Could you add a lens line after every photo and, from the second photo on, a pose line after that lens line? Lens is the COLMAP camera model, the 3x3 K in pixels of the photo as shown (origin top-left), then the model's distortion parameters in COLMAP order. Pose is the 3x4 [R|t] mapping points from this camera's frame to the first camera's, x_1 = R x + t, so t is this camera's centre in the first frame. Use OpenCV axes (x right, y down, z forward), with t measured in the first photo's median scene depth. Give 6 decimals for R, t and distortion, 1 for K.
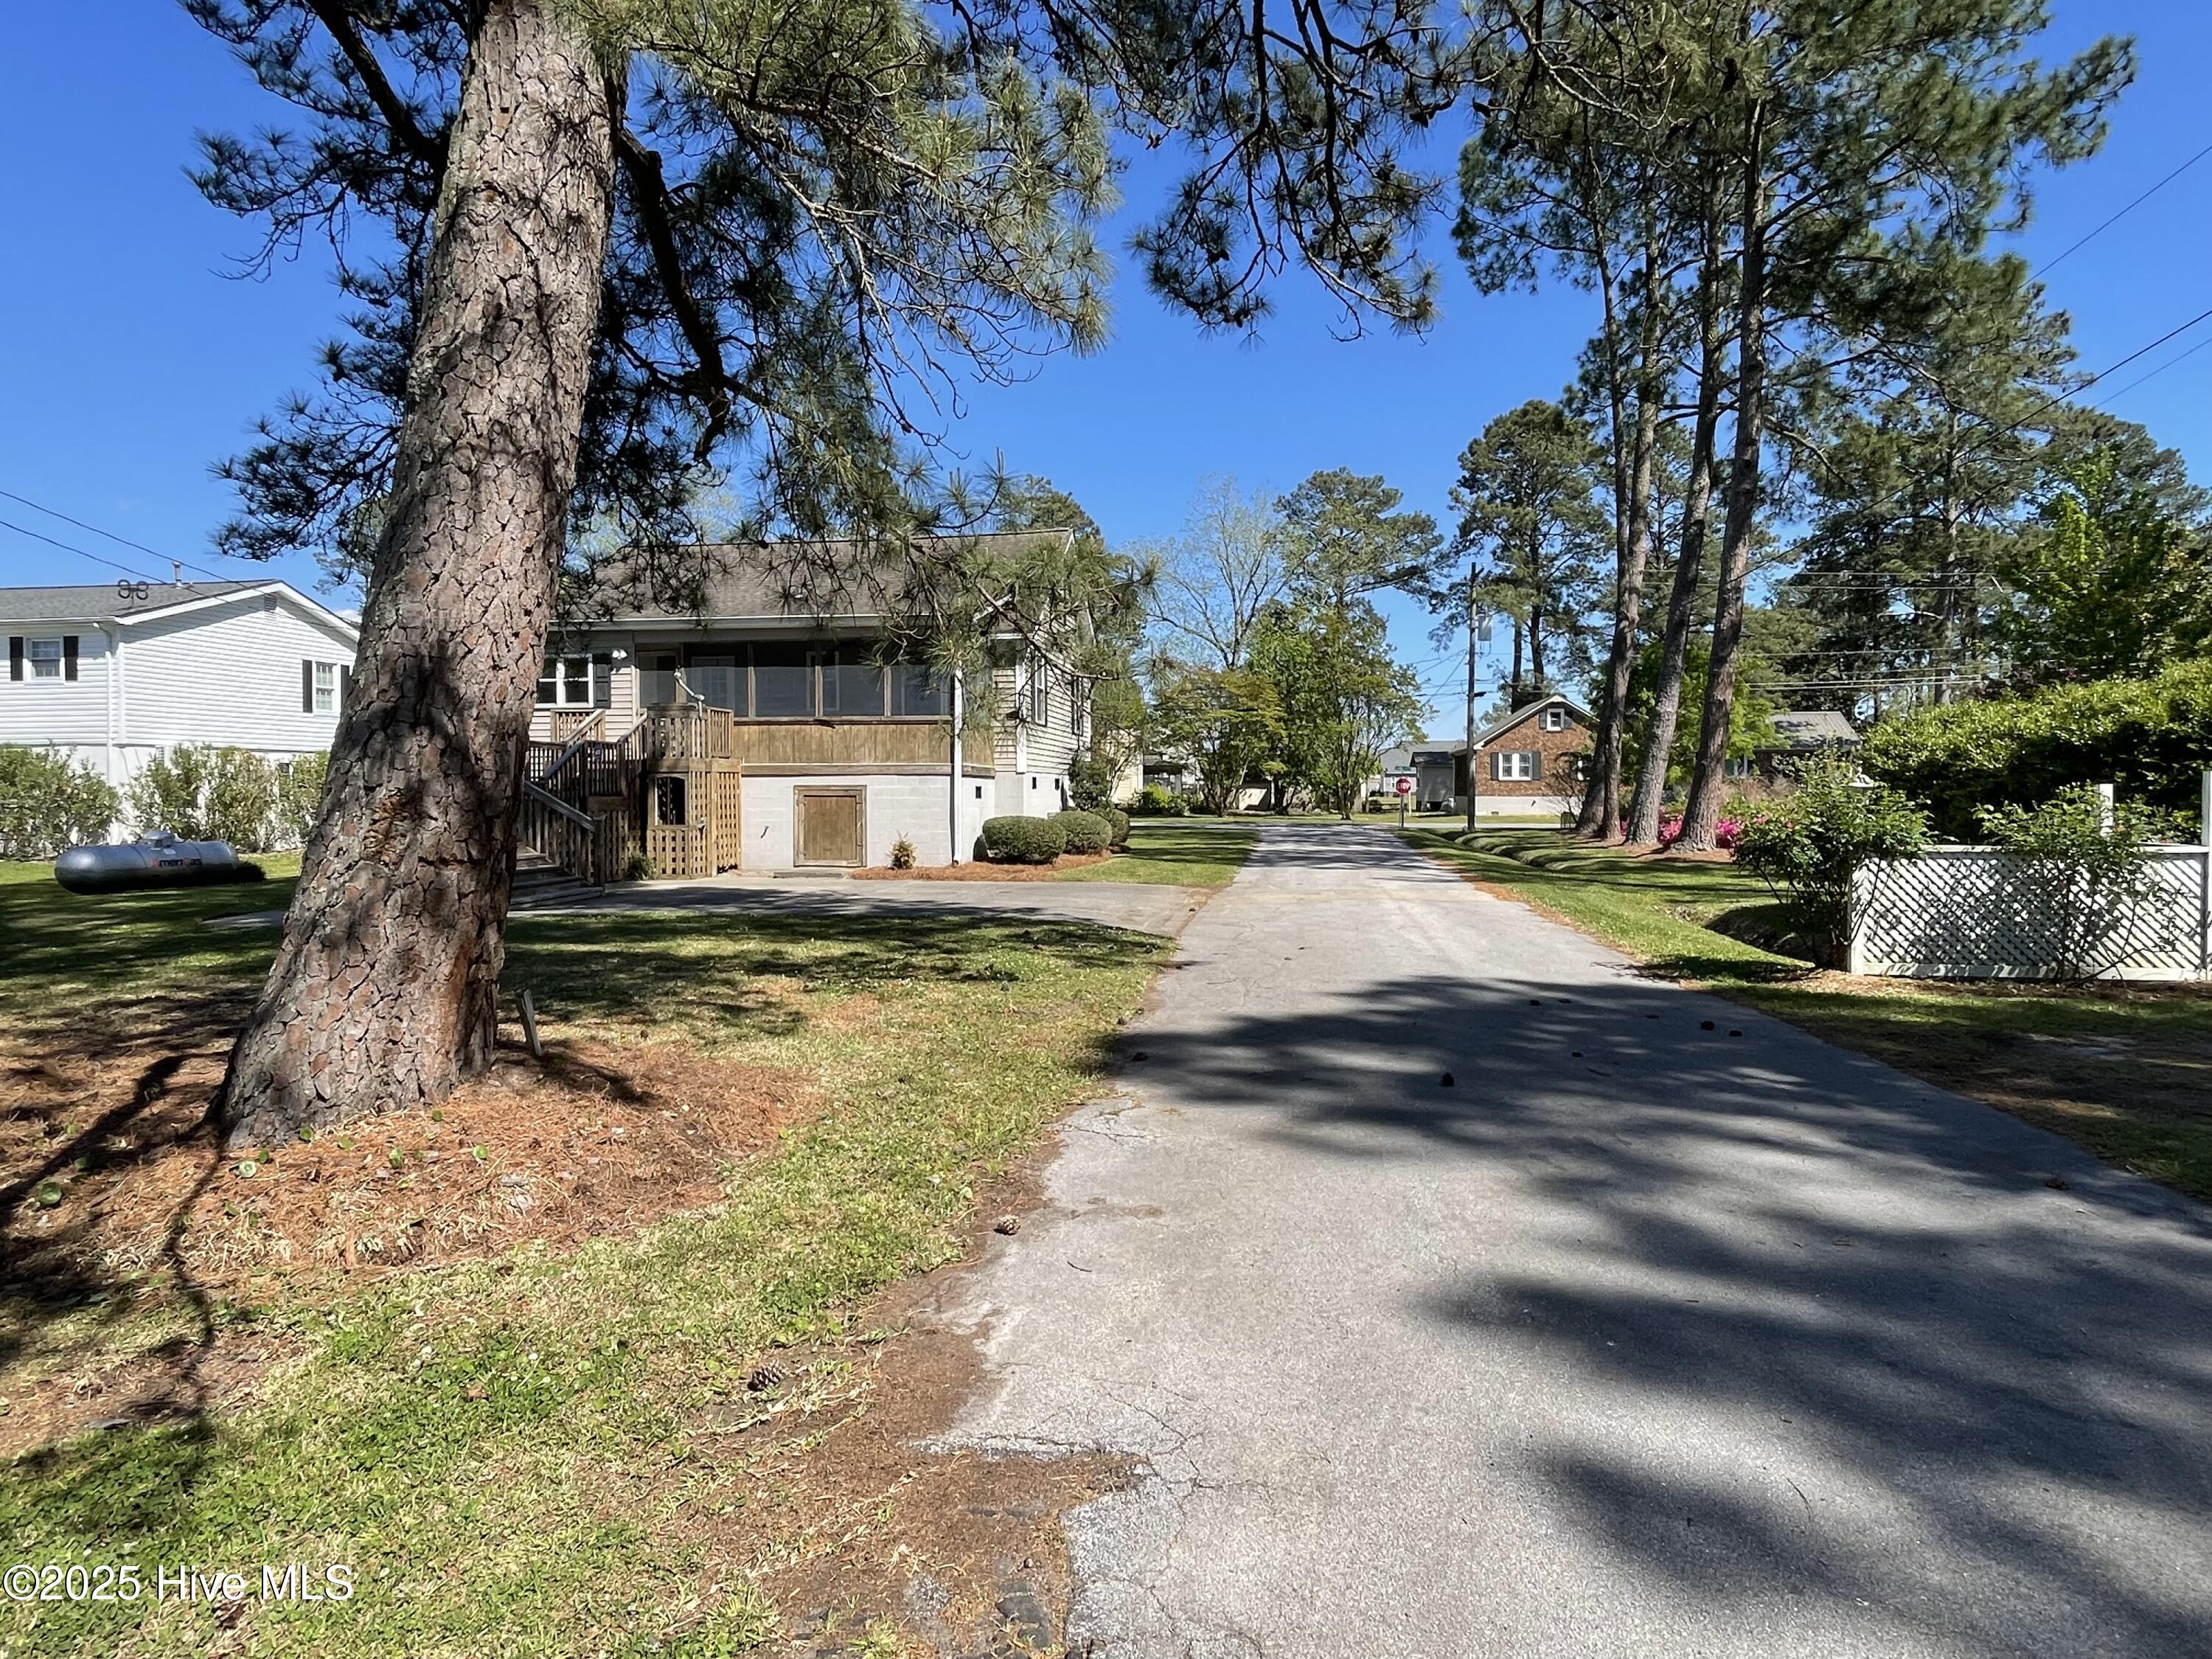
lens RADIAL K [[1251.5, 0, 1103.9], [0, 1251.5, 830.5], [0, 0, 1]] dist [0.000802, -0.001255]
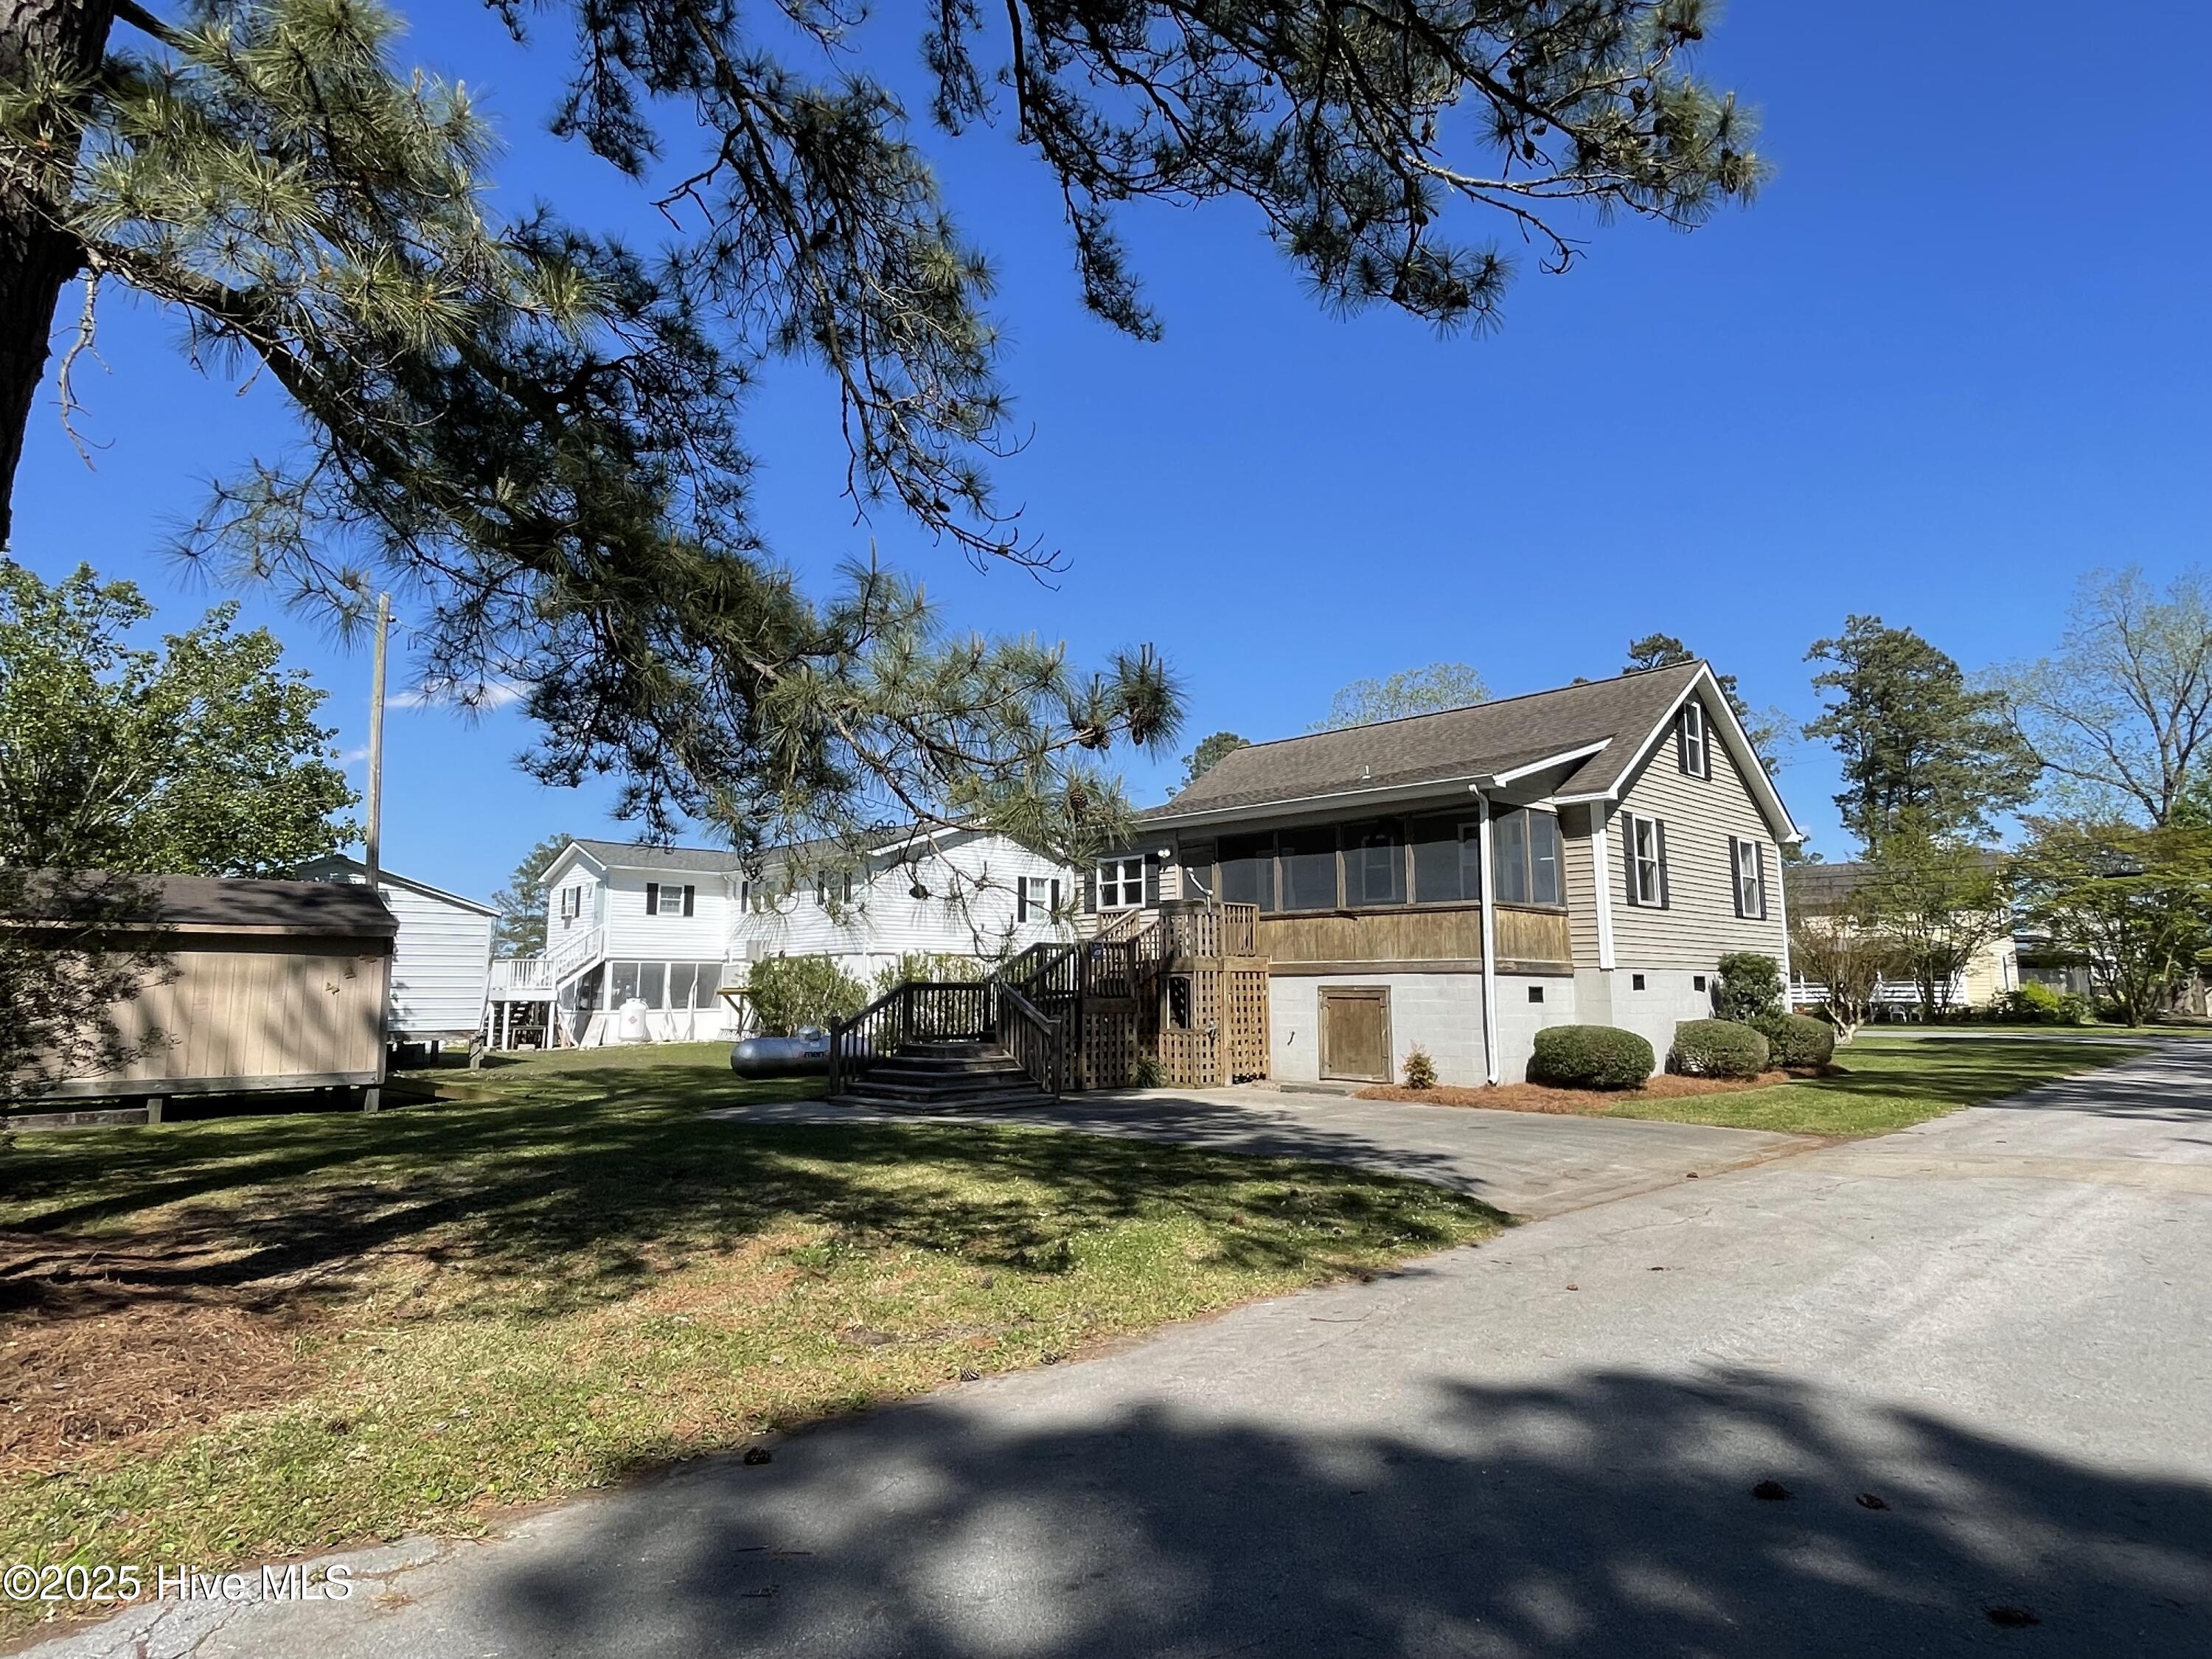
lens RADIAL K [[1251.5, 0, 1106.1], [0, 1251.5, 829.0], [0, 0, 1]] dist [0.000802, -0.001255]
pose [[0.793083, -0.077842, -0.604119, 0.177701], [-0.018954, 0.988166, -0.152210, -0.008015], [0.608818, 0.132165, 0.782223, 0.197523]]
